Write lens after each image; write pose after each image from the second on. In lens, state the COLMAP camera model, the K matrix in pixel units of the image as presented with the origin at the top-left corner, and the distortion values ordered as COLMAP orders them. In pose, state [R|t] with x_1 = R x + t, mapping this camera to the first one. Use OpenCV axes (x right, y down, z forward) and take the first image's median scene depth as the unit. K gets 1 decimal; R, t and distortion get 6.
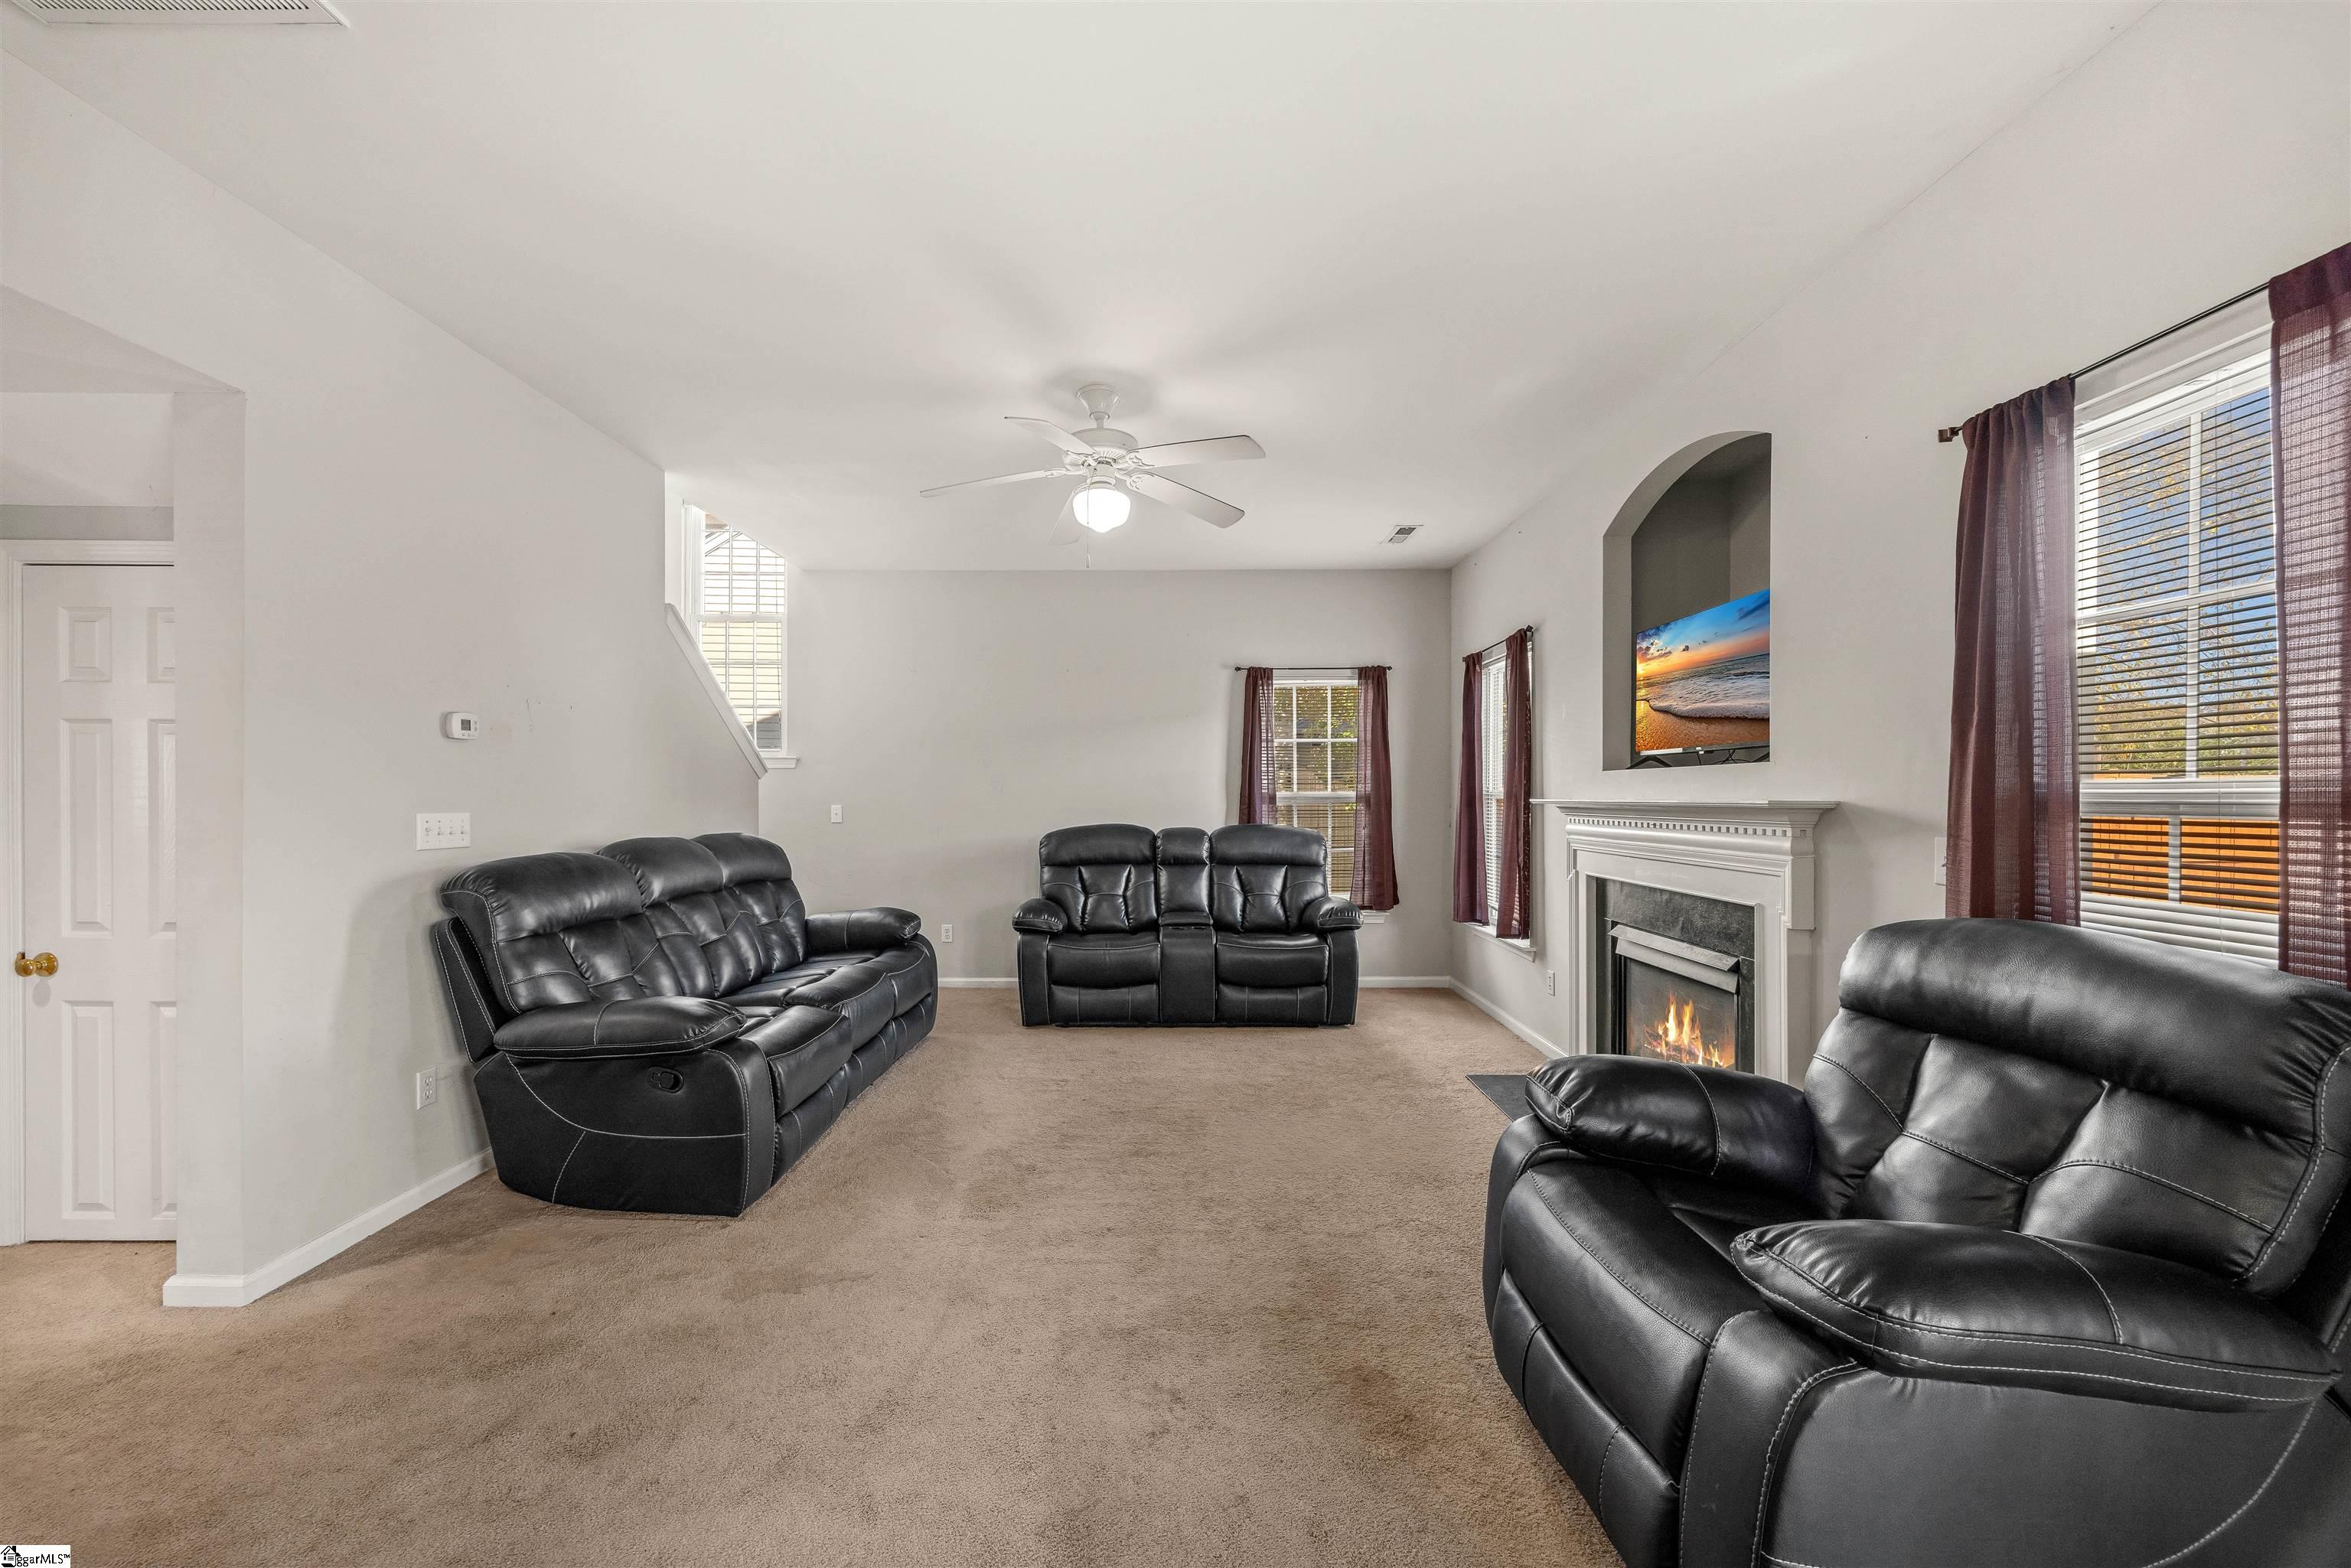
lens RADIAL K [[900.1, 0, 1175.5], [0, 900.1, 784.0], [0, 0, 1]] dist [-0.023935, -0.000111]
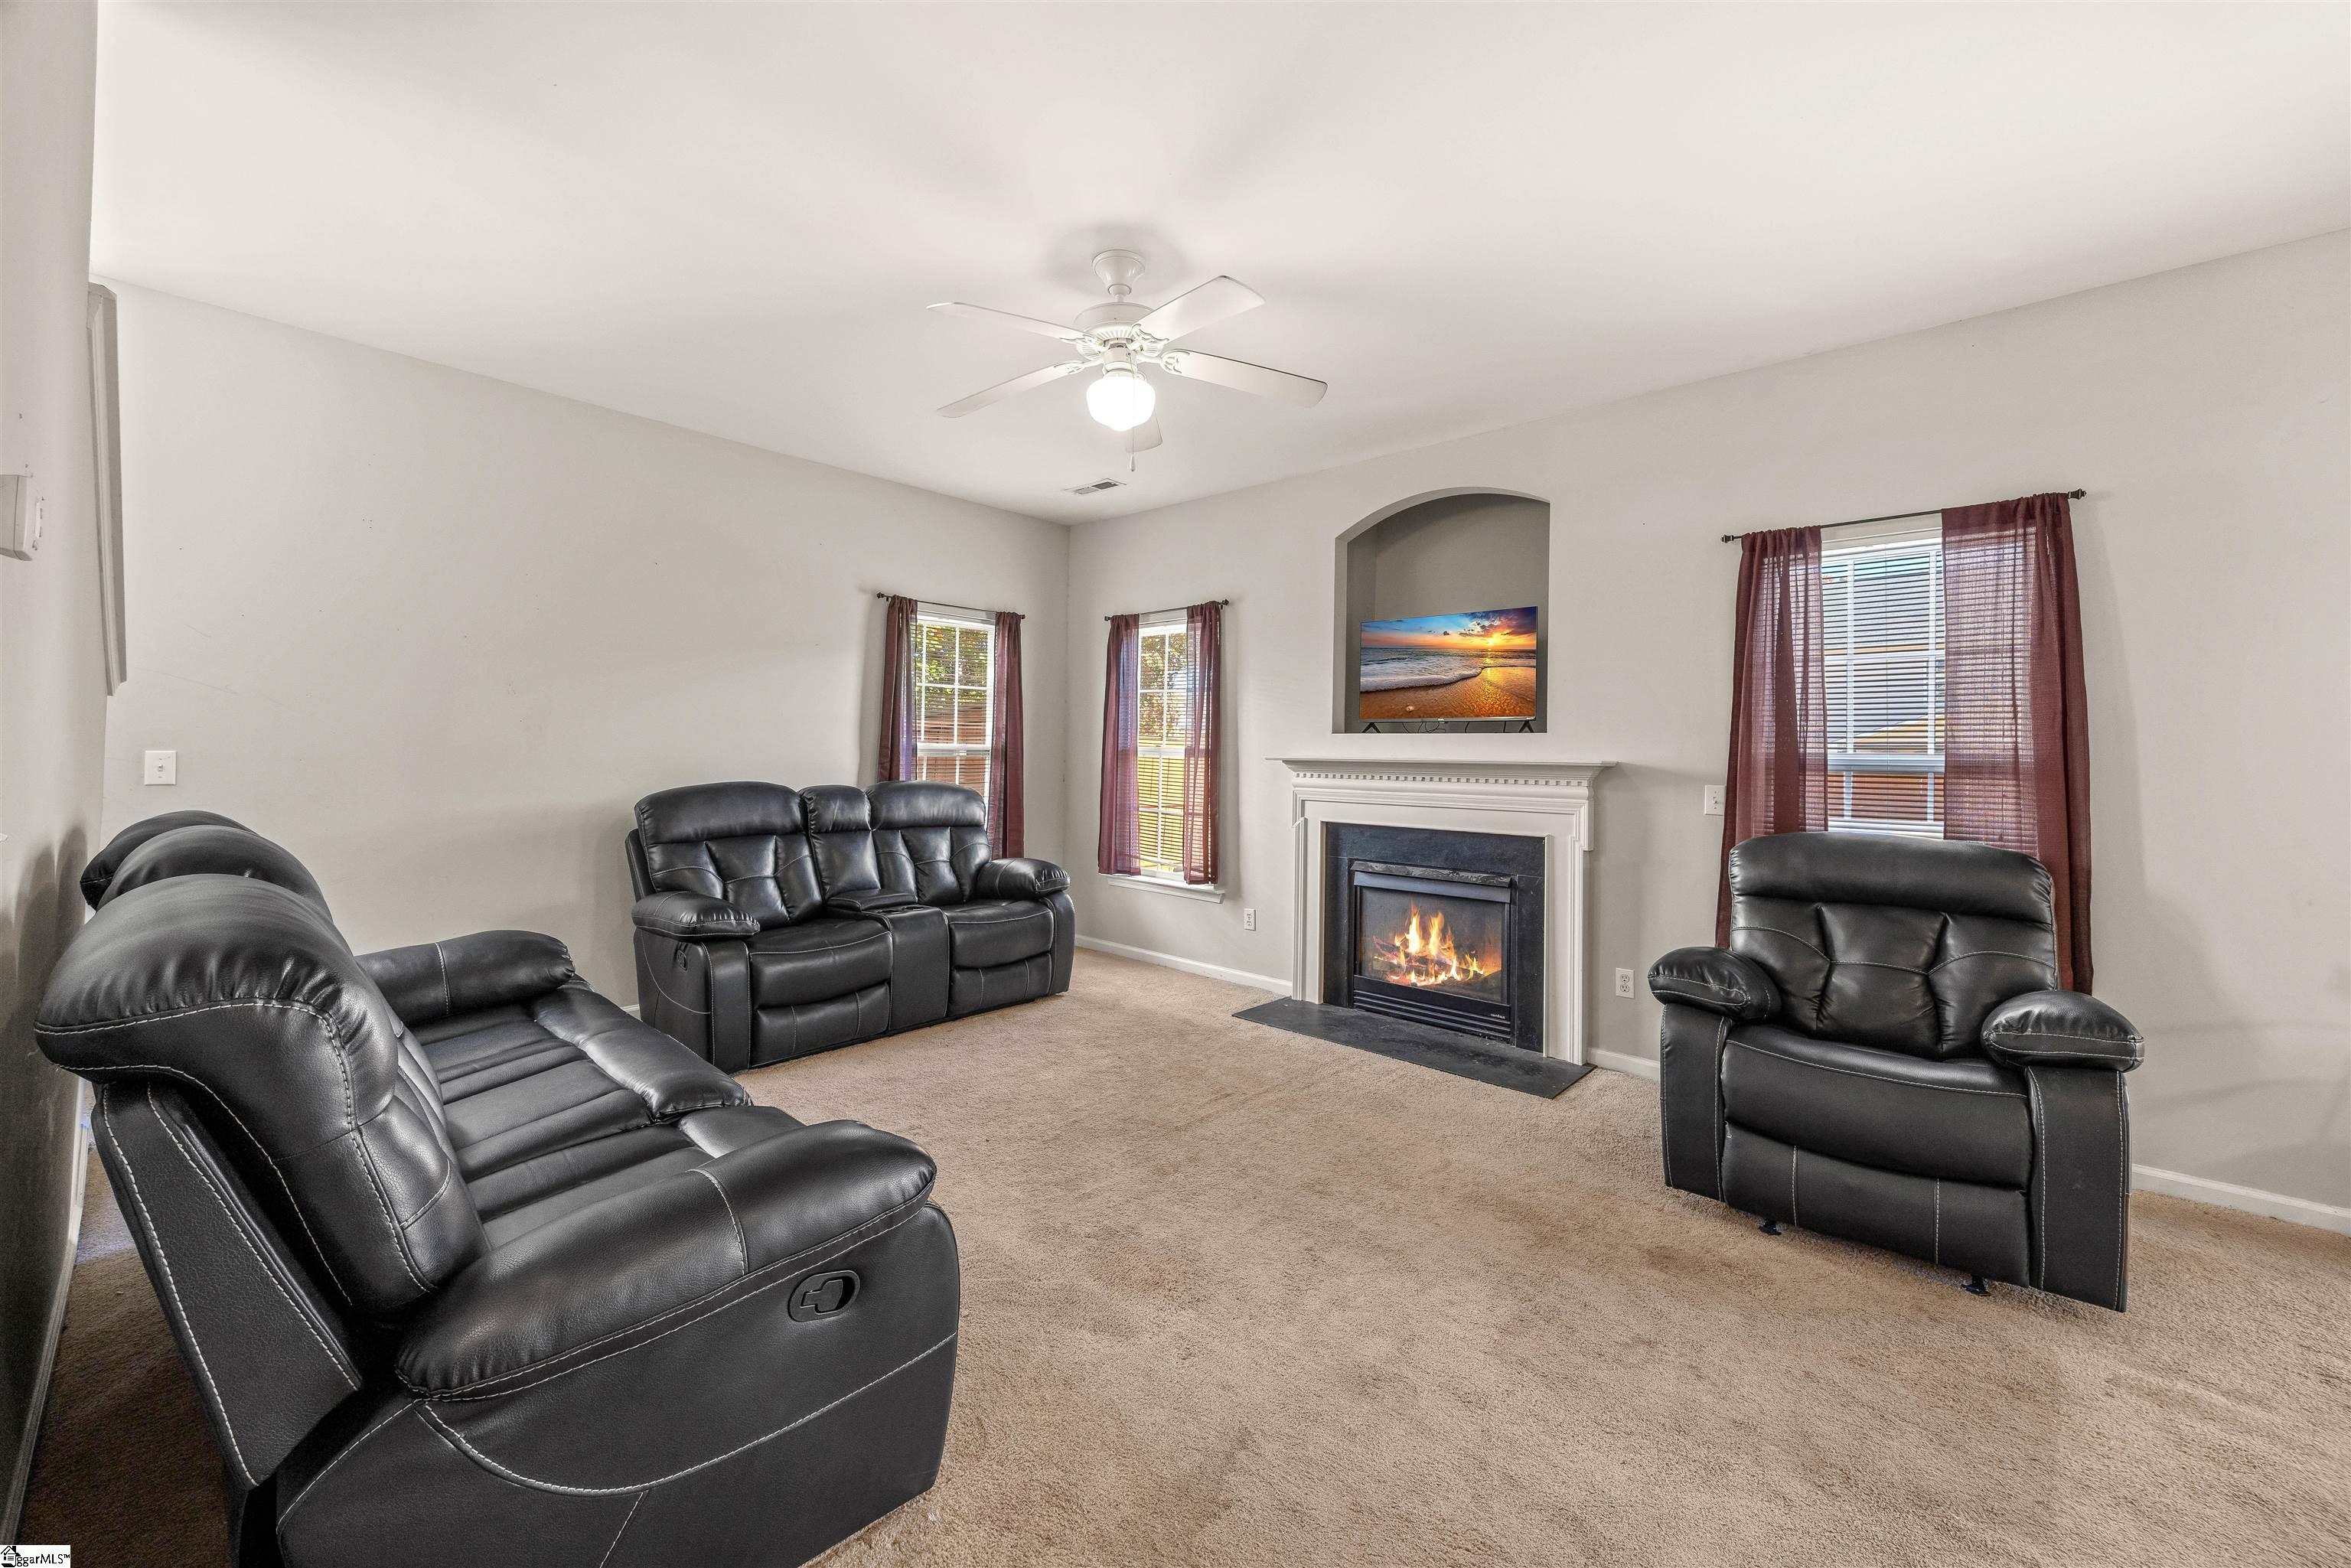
lens RADIAL K [[912.3, 0, 1178.1], [0, 912.3, 736.5], [0, 0, 1]] dist [-0.000185, -0.000042]
pose [[0.673876, 0.022838, 0.738492, -0.473689], [-0.024346, 0.999666, -0.008699, 0.004580], [-0.738443, -0.012117, 0.674207, 0.285521]]
